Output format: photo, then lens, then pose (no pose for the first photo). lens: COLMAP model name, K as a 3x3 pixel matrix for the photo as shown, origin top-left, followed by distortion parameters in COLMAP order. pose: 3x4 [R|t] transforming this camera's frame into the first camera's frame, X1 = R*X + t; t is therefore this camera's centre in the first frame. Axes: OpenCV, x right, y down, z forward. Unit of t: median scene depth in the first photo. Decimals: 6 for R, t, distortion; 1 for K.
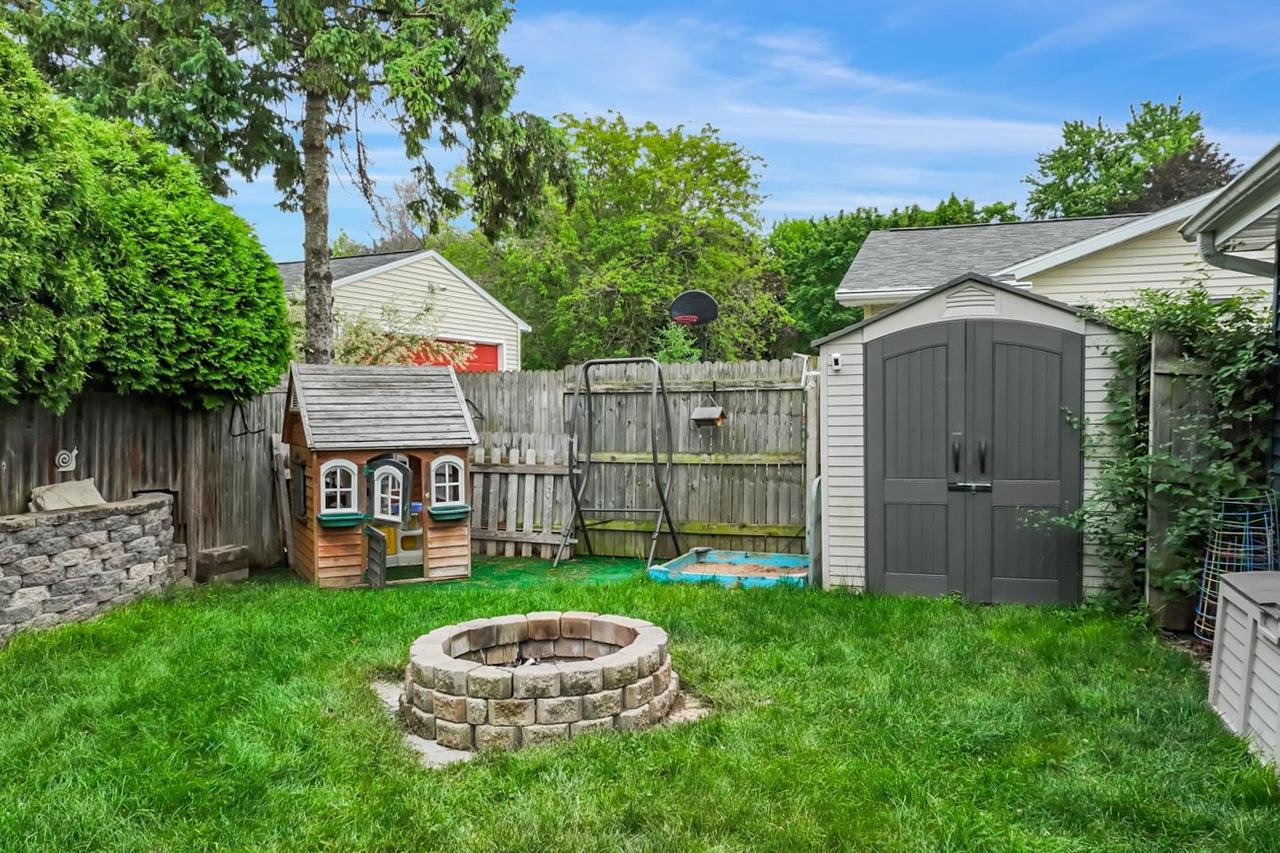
lens RADIAL K [[879.8, 0, 638.6], [0, 879.8, 497.2], [0, 0, 1]] dist [0.003381, 0.003502]
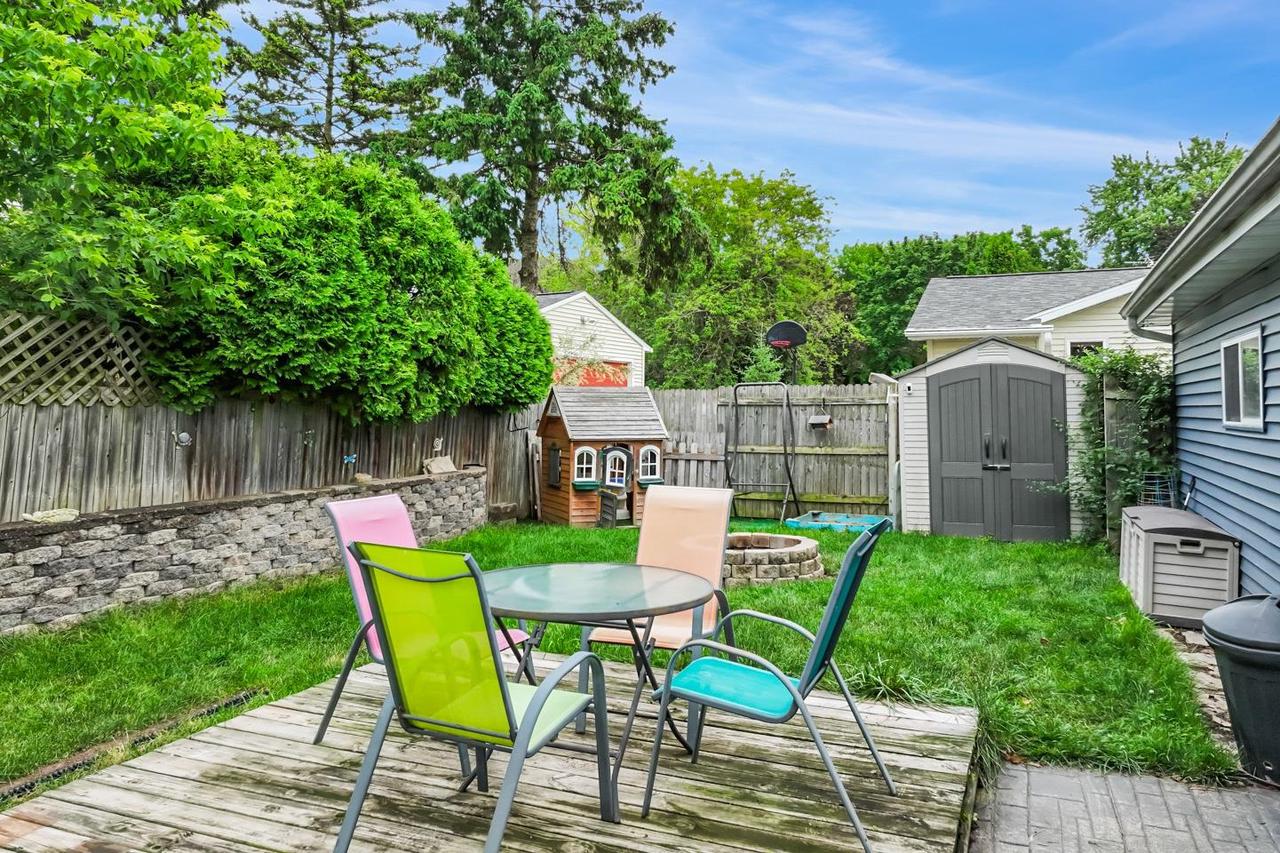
lens RADIAL K [[847.3, 0, 642.3], [0, 847.3, 406.4], [0, 0, 1]] dist [0.006077, 0.002147]
pose [[0.996936, 0.008062, -0.077800, -0.103563], [-0.016484, 0.993991, -0.108217, 0.040052], [0.076460, 0.109168, 0.991078, -0.419167]]
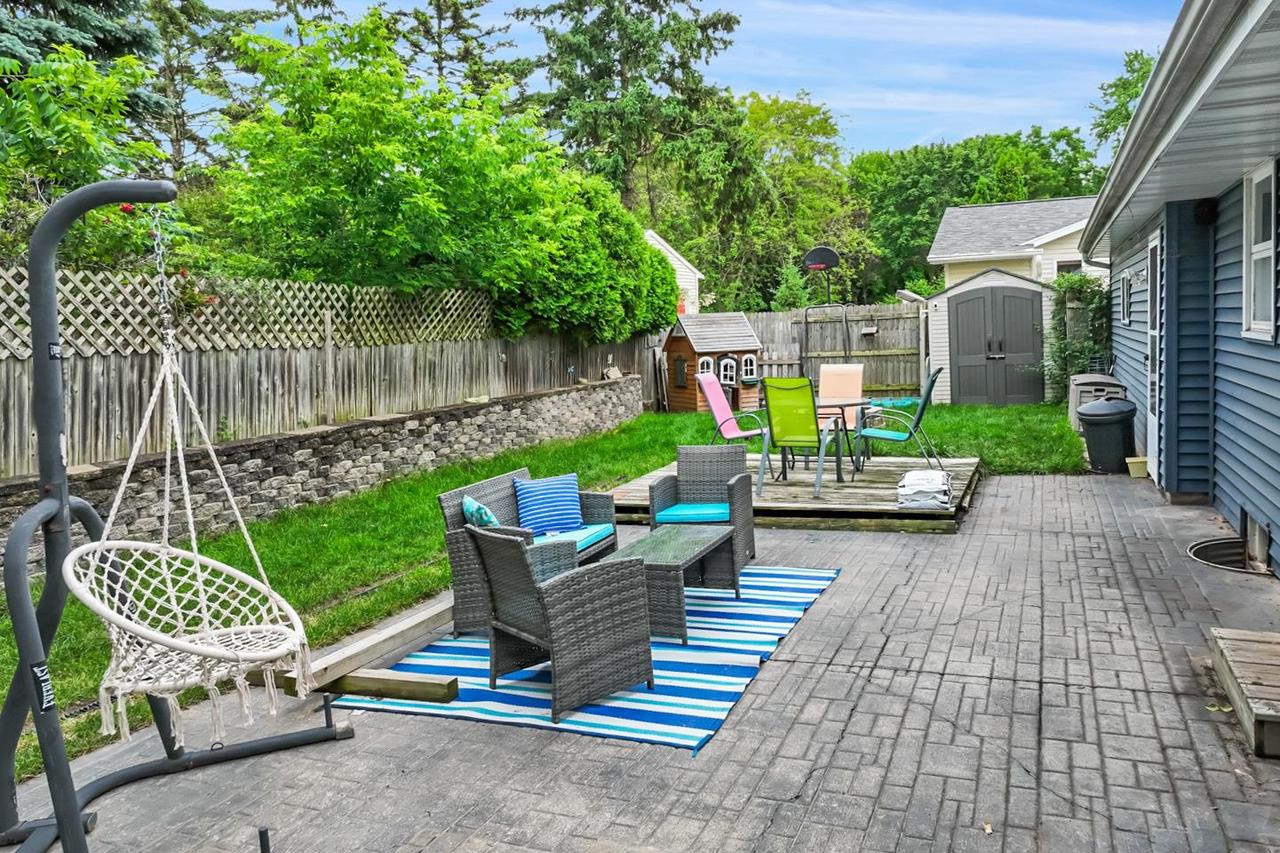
lens RADIAL K [[874.5, 0, 640.0], [0, 874.5, 426.5], [0, 0, 1]] dist [-0.008625, 0.017616]
pose [[0.996284, -0.025940, -0.082130, -0.277295], [0.026508, 0.999632, 0.005823, 0.097079], [0.081949, -0.007979, 0.996605, -1.016912]]
